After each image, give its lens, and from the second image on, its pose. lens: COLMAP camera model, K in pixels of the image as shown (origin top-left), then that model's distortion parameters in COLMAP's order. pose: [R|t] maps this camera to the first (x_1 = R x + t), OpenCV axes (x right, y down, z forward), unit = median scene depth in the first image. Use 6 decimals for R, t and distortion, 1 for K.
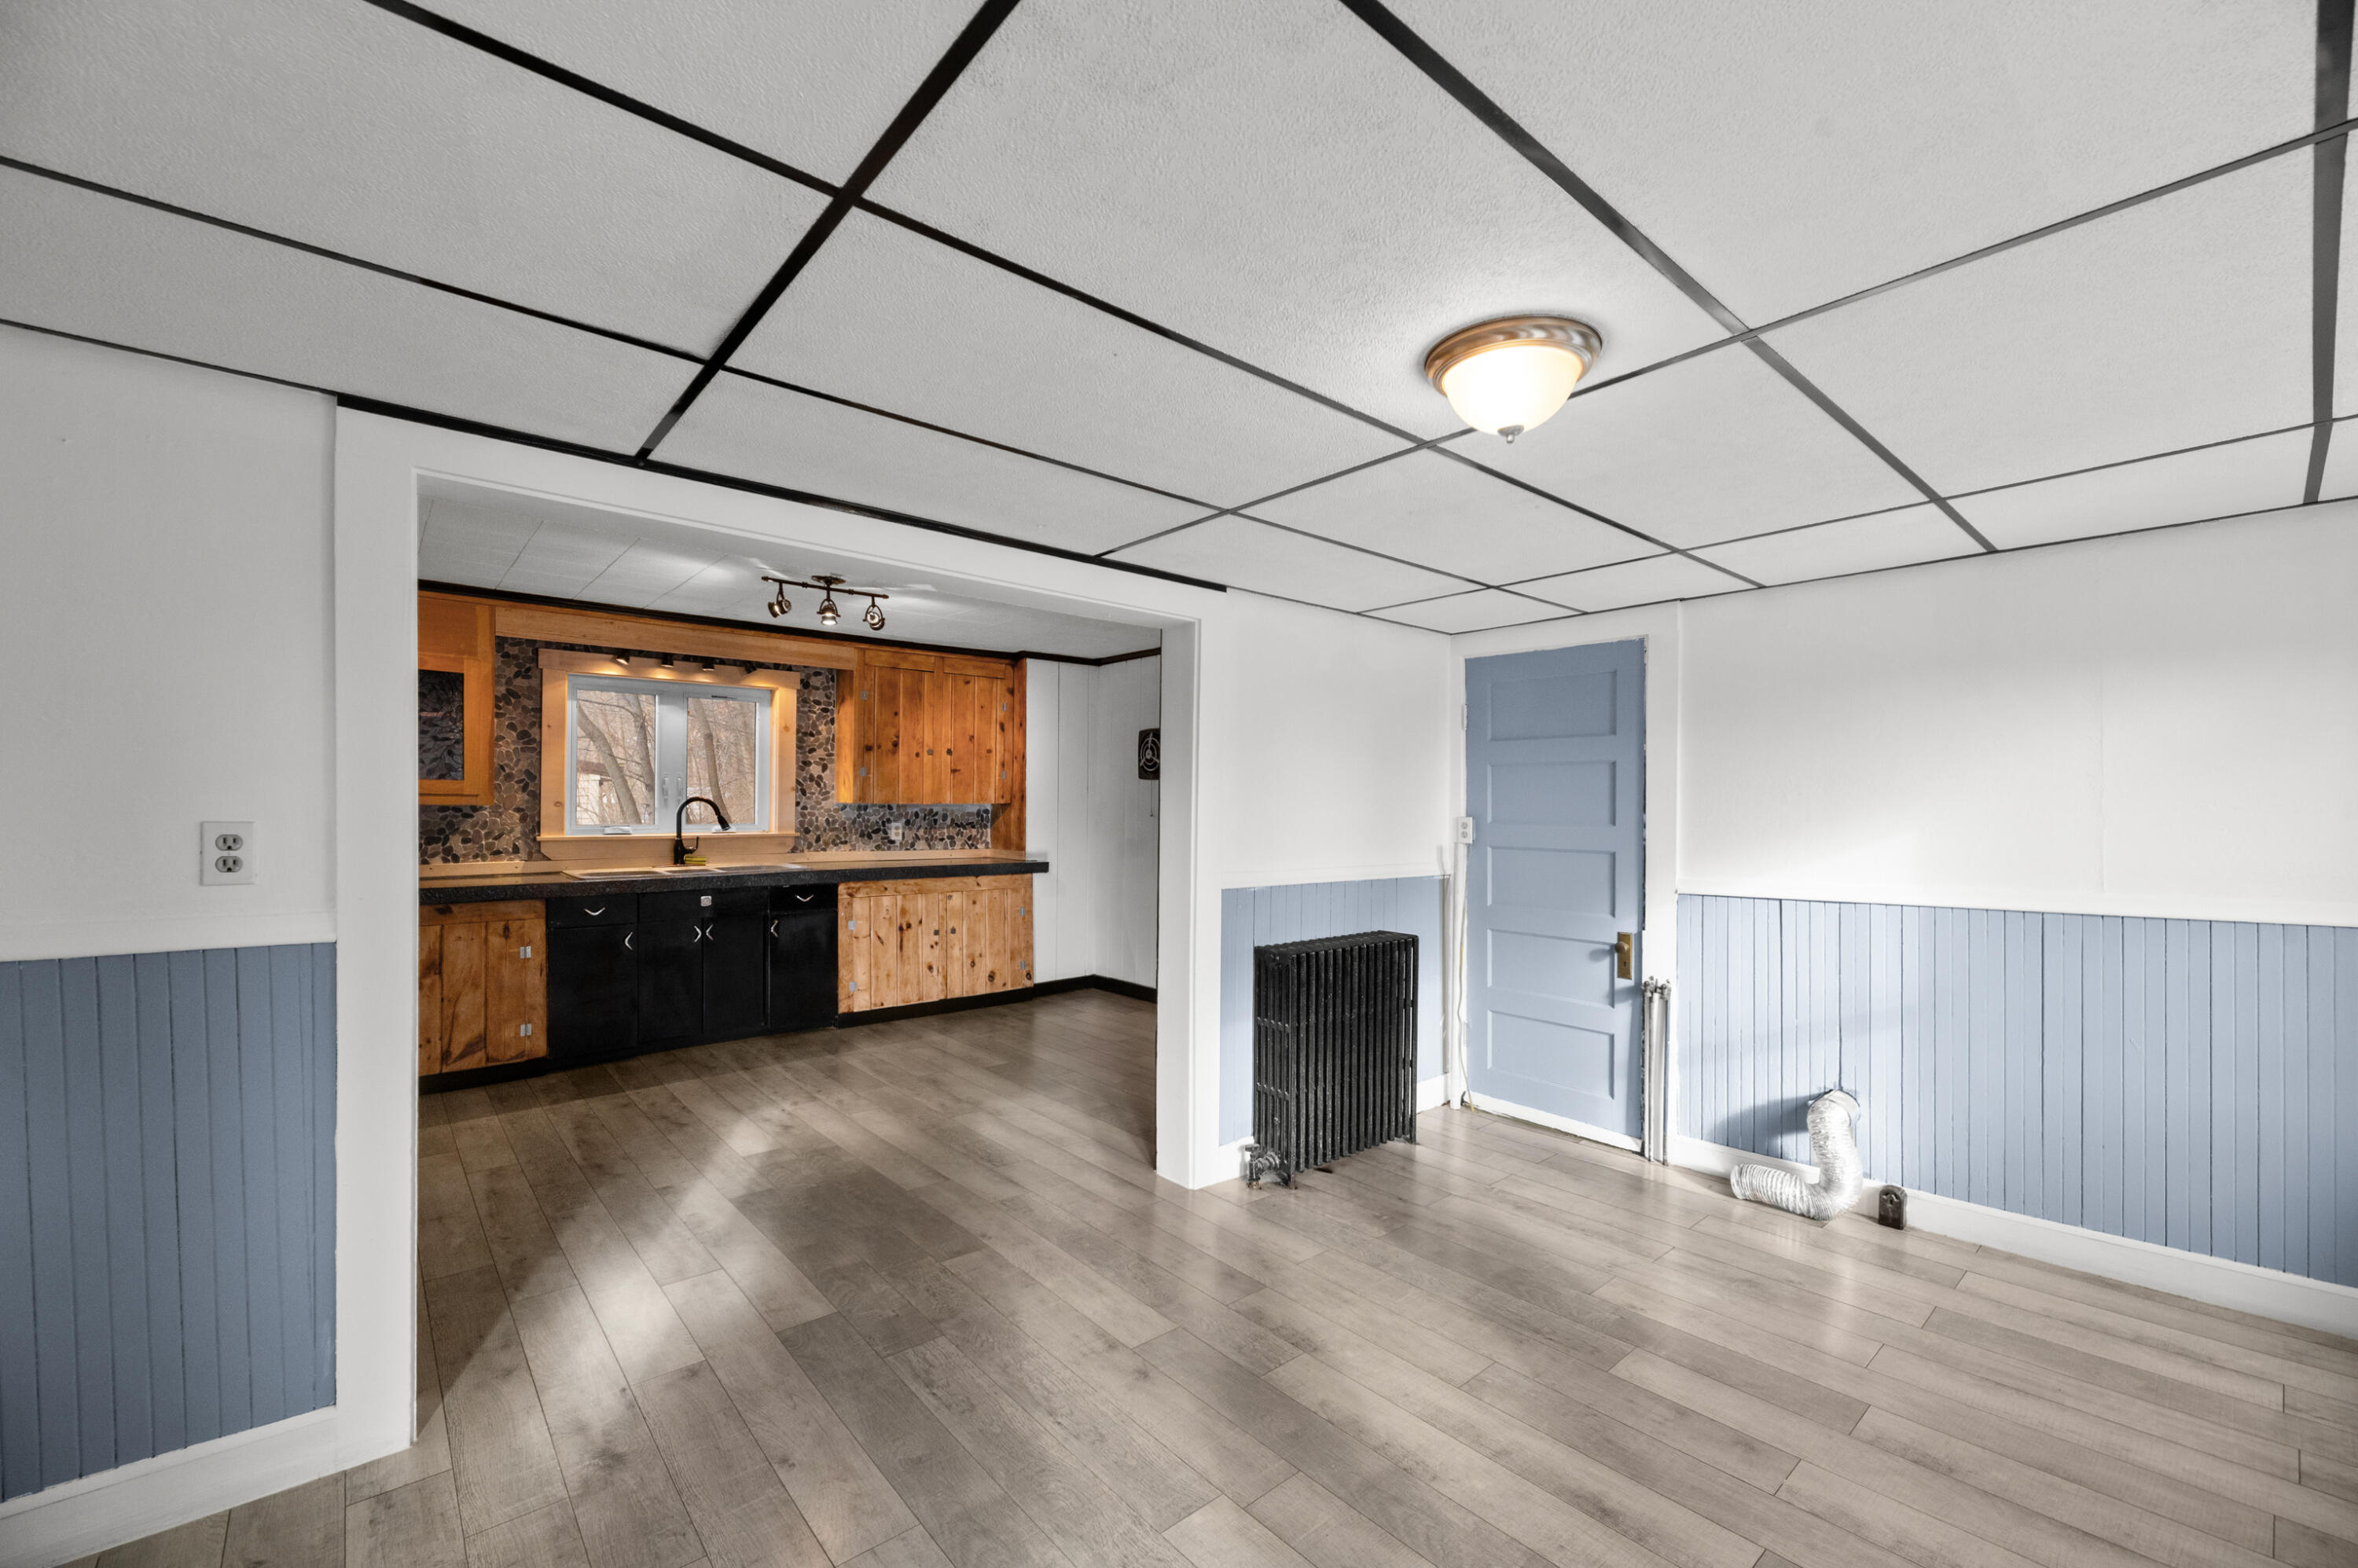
lens RADIAL K [[961.6, 0, 1199.0], [0, 961.6, 820.6], [0, 0, 1]] dist [-0.000752, 0.000149]
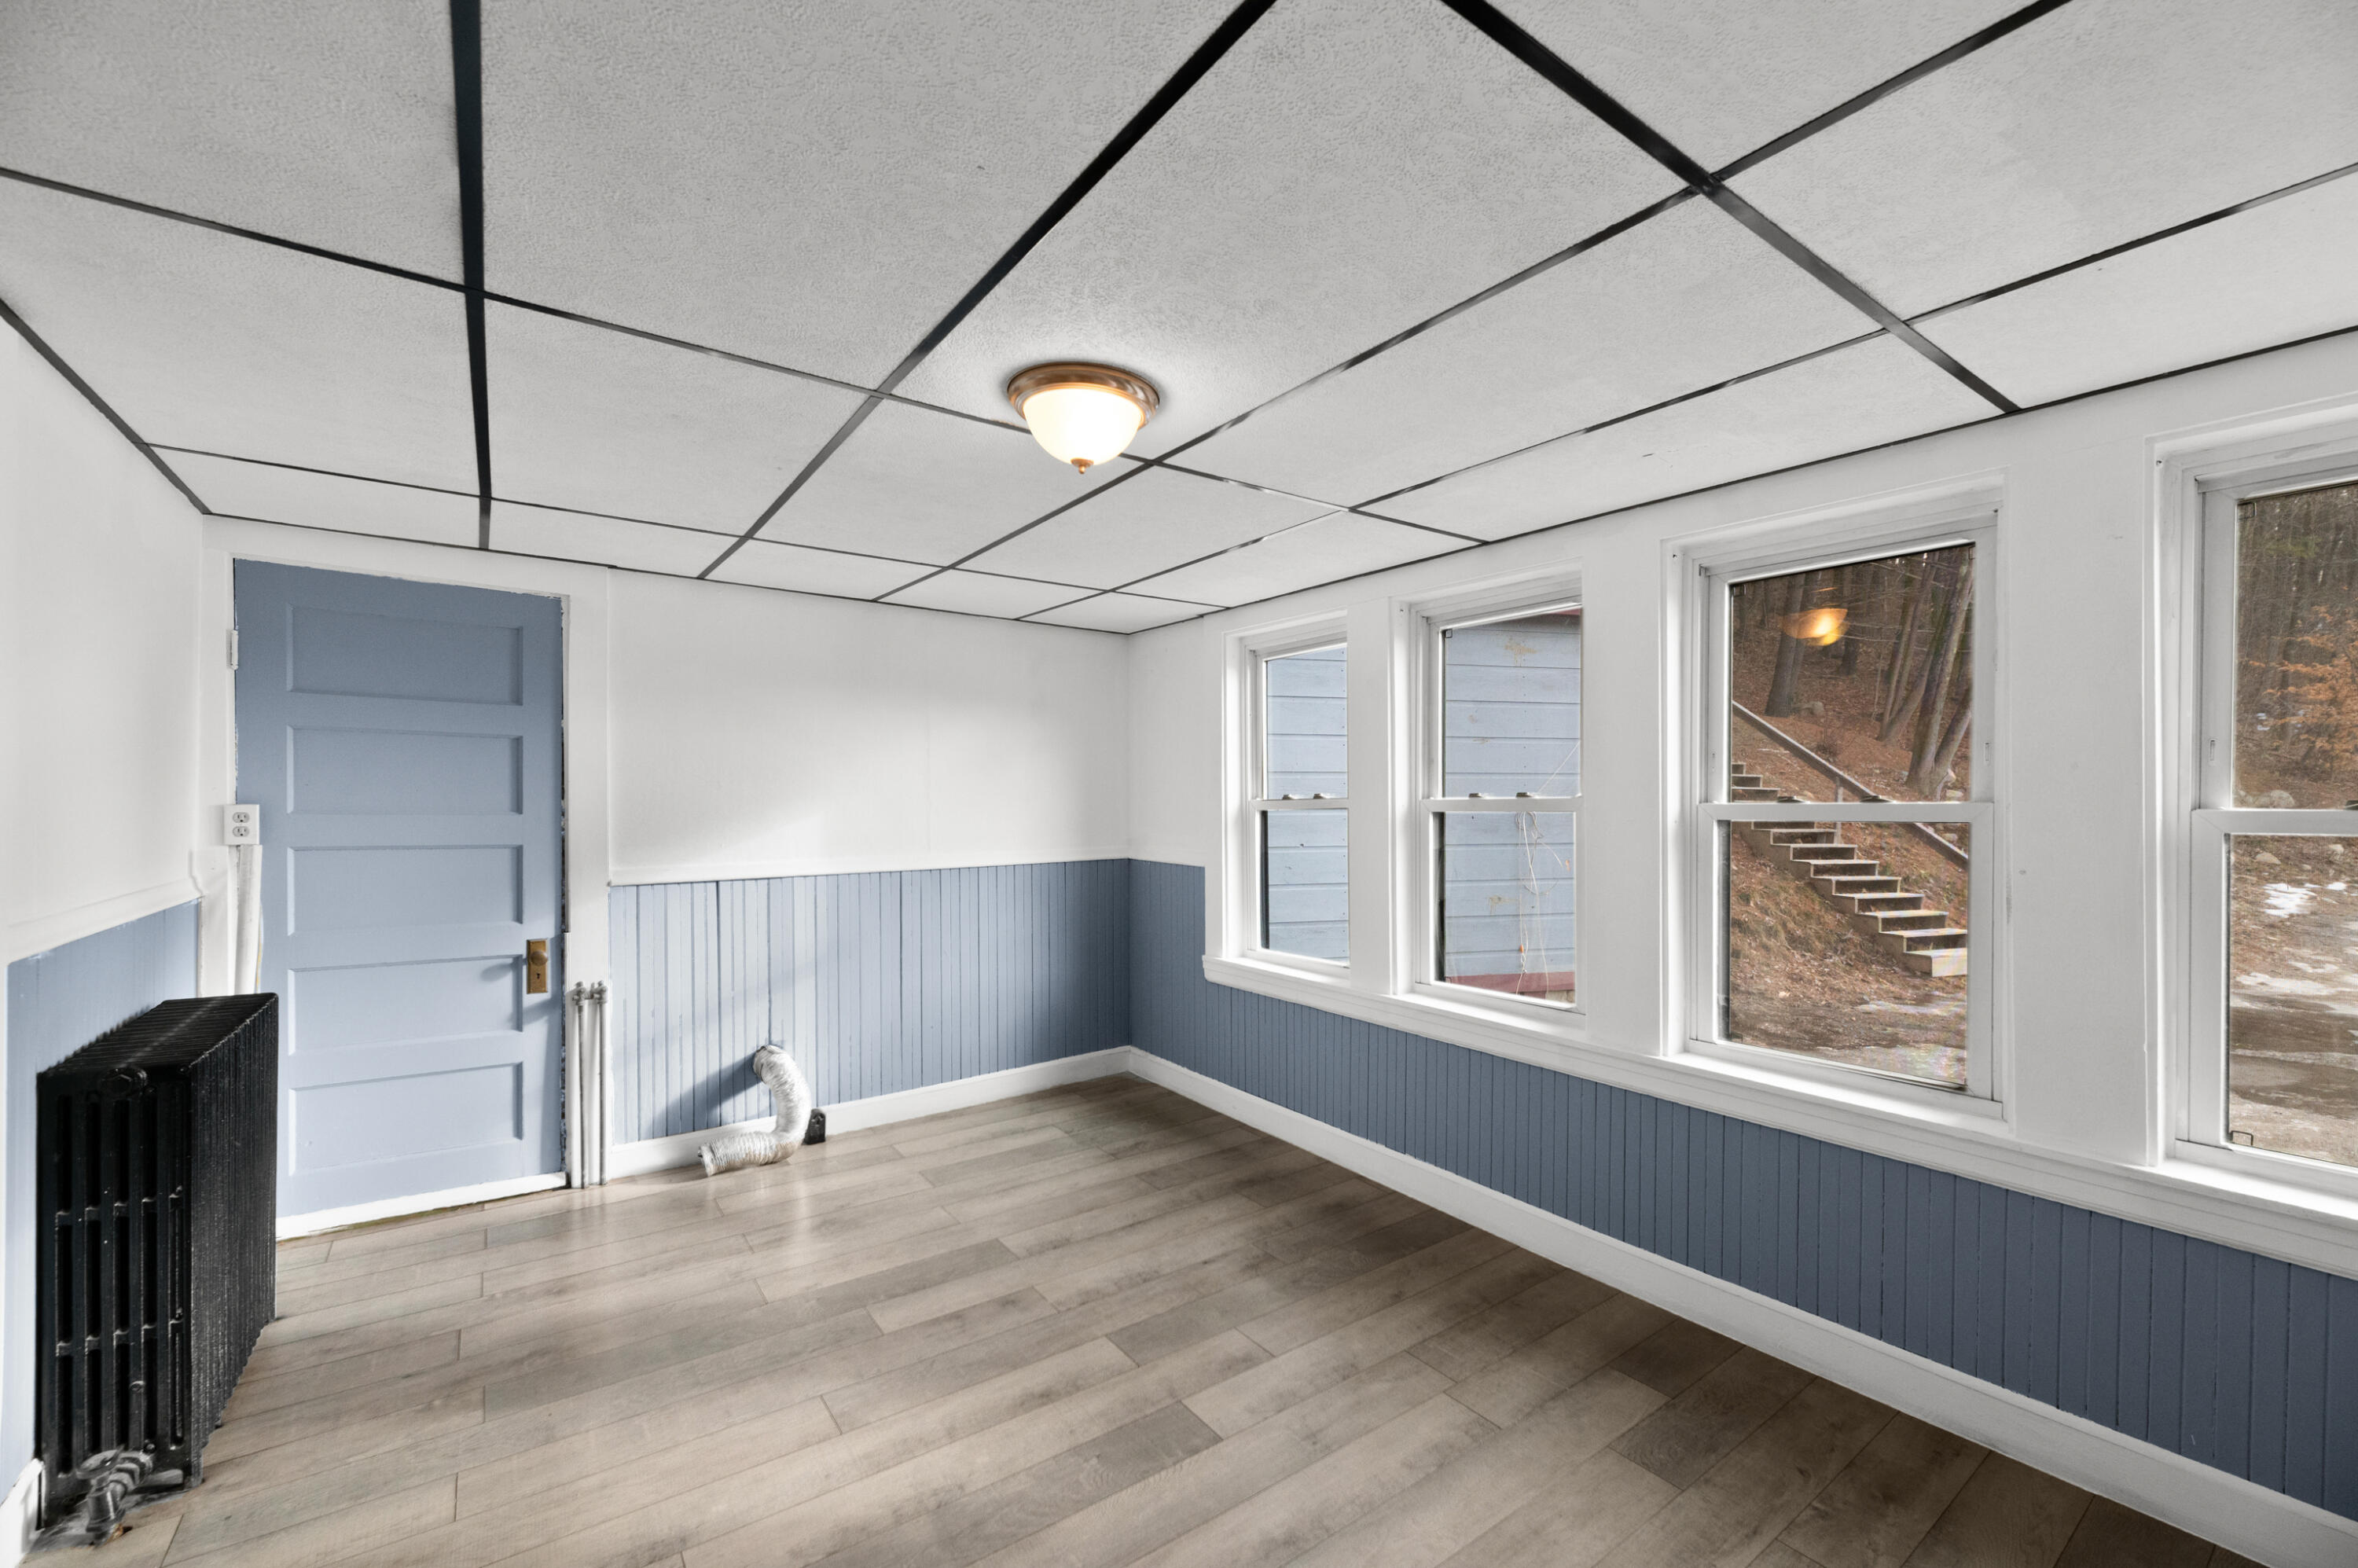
lens RADIAL K [[961.6, 0, 1191.9], [0, 961.6, 813.6], [0, 0, 1]] dist [-0.000752, 0.000149]
pose [[0.094782, -0.018113, 0.995333, -0.400214], [0.004745, 0.999831, 0.017743, -0.008029], [-0.995487, 0.003041, 0.094852, 0.391498]]
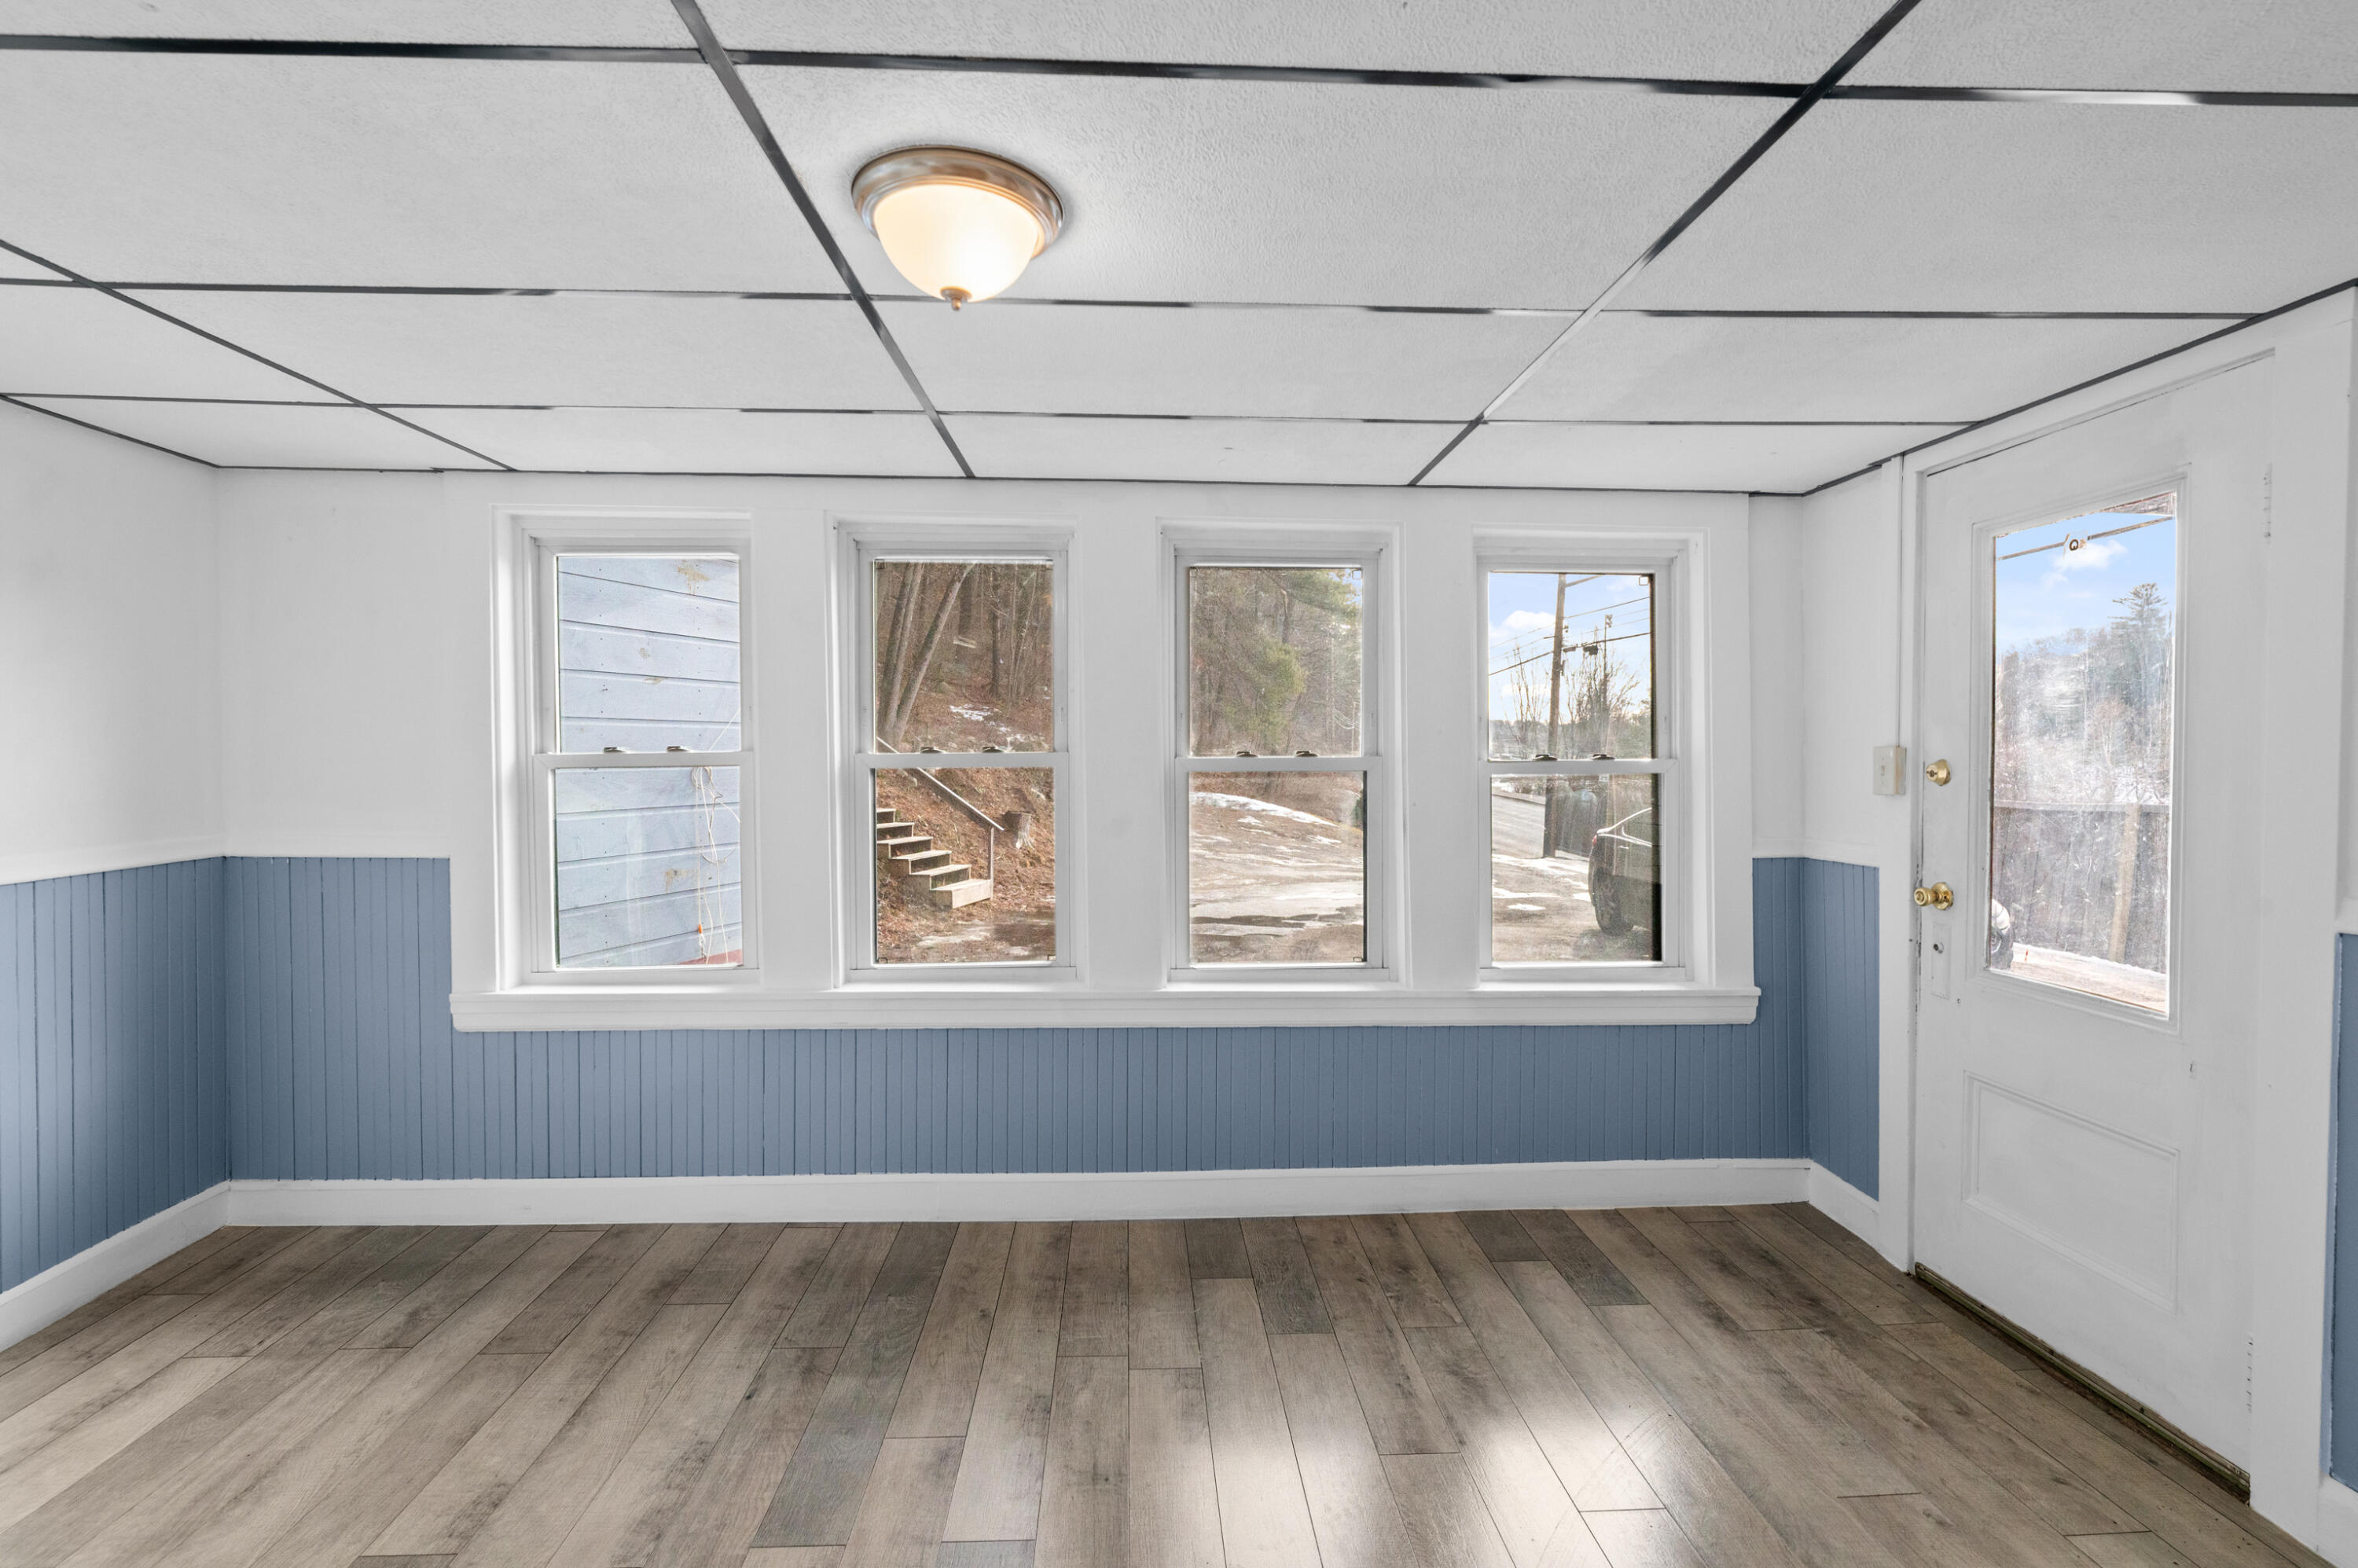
lens RADIAL K [[1069.3, 0, 1190.1], [0, 1069.3, 755.6], [0, 0, 1]] dist [-0.003009, -0.000209]
pose [[-0.777728, -0.006299, 0.628569, -0.205851], [0.000034, 0.999949, 0.010063, -0.011766], [-0.628600, 0.007847, -0.777689, 0.806599]]
